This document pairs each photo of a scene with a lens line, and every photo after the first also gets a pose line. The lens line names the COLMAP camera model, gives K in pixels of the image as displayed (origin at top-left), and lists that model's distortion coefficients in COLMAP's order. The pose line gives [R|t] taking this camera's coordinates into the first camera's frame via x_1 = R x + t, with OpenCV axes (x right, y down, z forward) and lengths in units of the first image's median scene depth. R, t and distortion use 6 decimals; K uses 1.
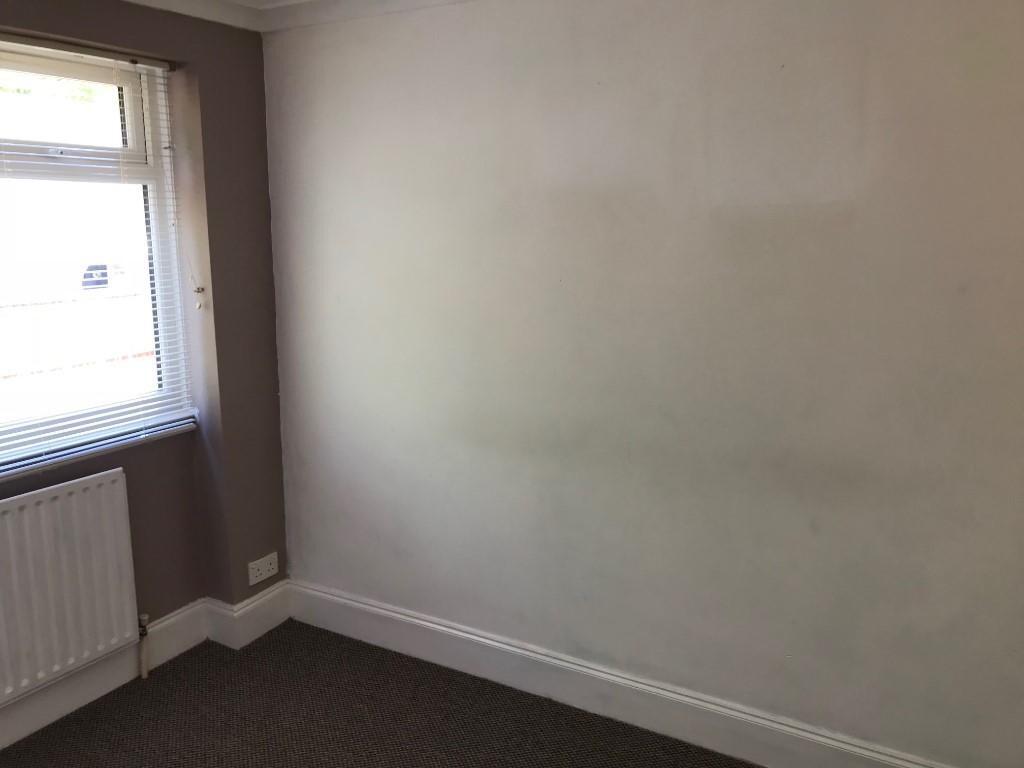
lens RADIAL K [[853.1, 0, 512.0], [0, 853.1, 384.0], [0, 0, 1]] dist [0.032522, -0.005927]
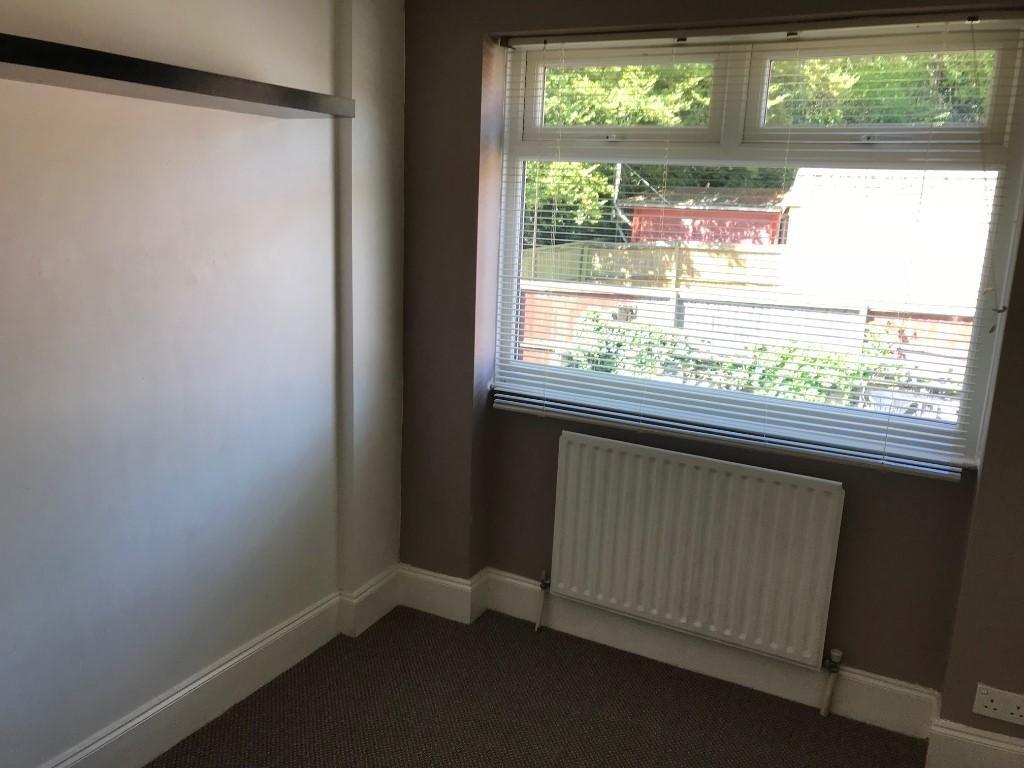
lens RADIAL K [[853.1, 0, 512.0], [0, 853.1, 384.0], [0, 0, 1]] dist [0.032522, -0.005927]
pose [[0.040039, 0.219305, -0.974834, 0.391573], [-0.234756, 0.950373, 0.204160, -0.105284], [0.971229, 0.220674, 0.089535, 0.551054]]
